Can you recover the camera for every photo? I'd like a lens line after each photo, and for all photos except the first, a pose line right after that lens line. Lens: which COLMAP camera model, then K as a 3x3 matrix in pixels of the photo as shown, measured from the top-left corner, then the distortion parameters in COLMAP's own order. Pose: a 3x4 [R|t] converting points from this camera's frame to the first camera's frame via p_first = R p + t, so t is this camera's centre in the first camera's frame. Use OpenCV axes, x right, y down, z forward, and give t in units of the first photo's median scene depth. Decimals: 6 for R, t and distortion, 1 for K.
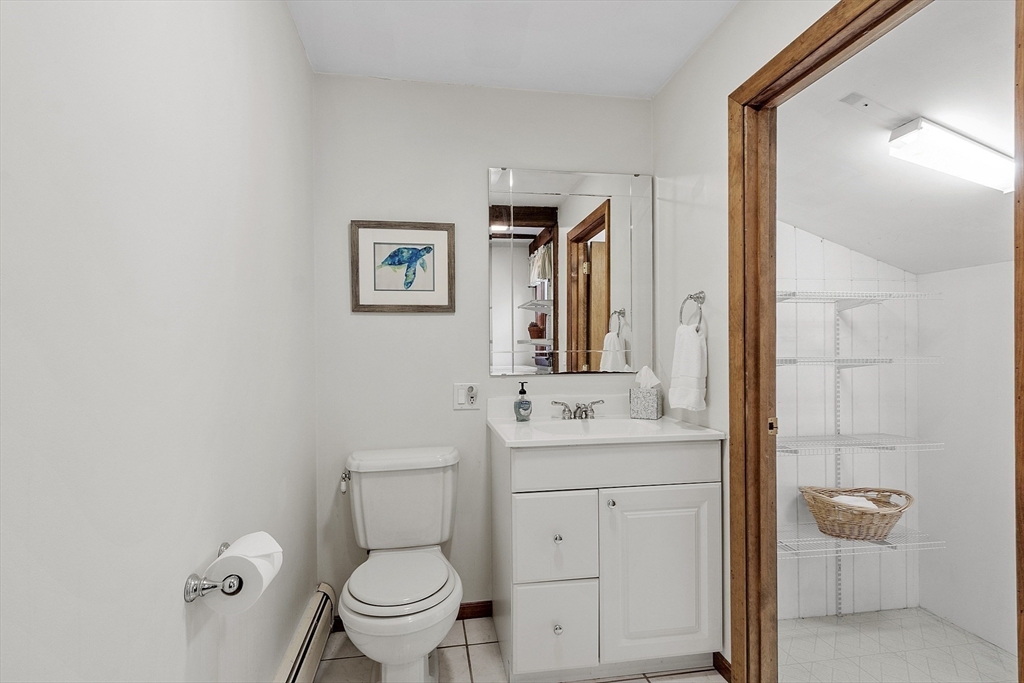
lens RADIAL K [[489.9, 0, 512.4], [0, 489.9, 356.1], [0, 0, 1]] dist [0.003214, -0.000393]
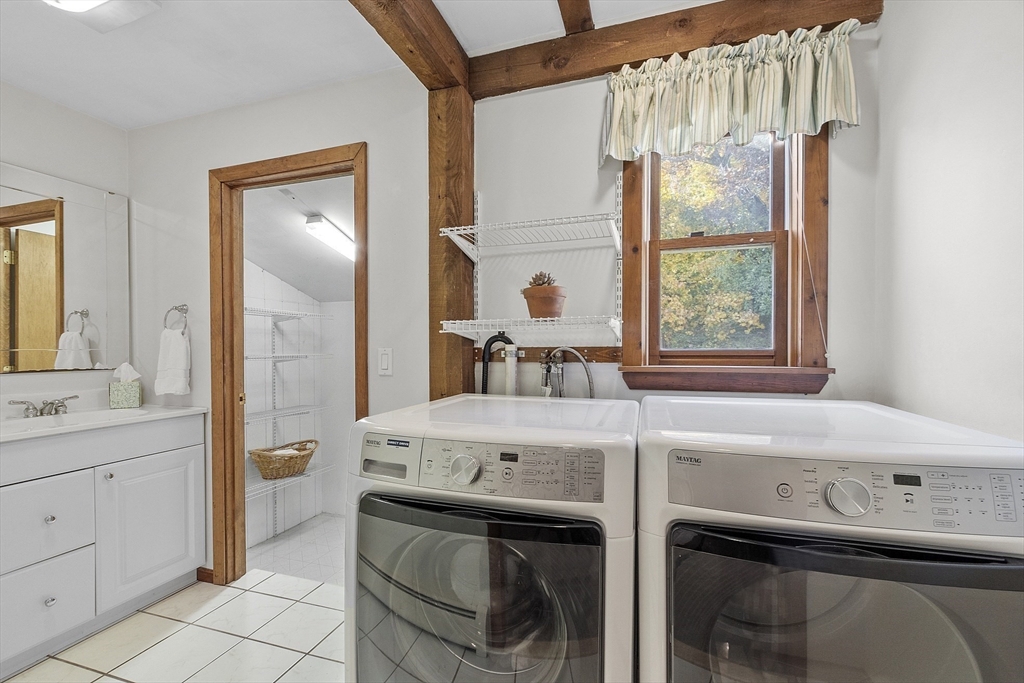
lens RADIAL K [[452.2, 0, 510.8], [0, 452.2, 346.3], [0, 0, 1]] dist [0.000990, -0.000330]
pose [[0.463335, 0.009443, 0.886133, -0.264431], [0.010872, 0.999807, -0.016339, 0.009210], [-0.886117, 0.017205, 0.463143, -0.316238]]
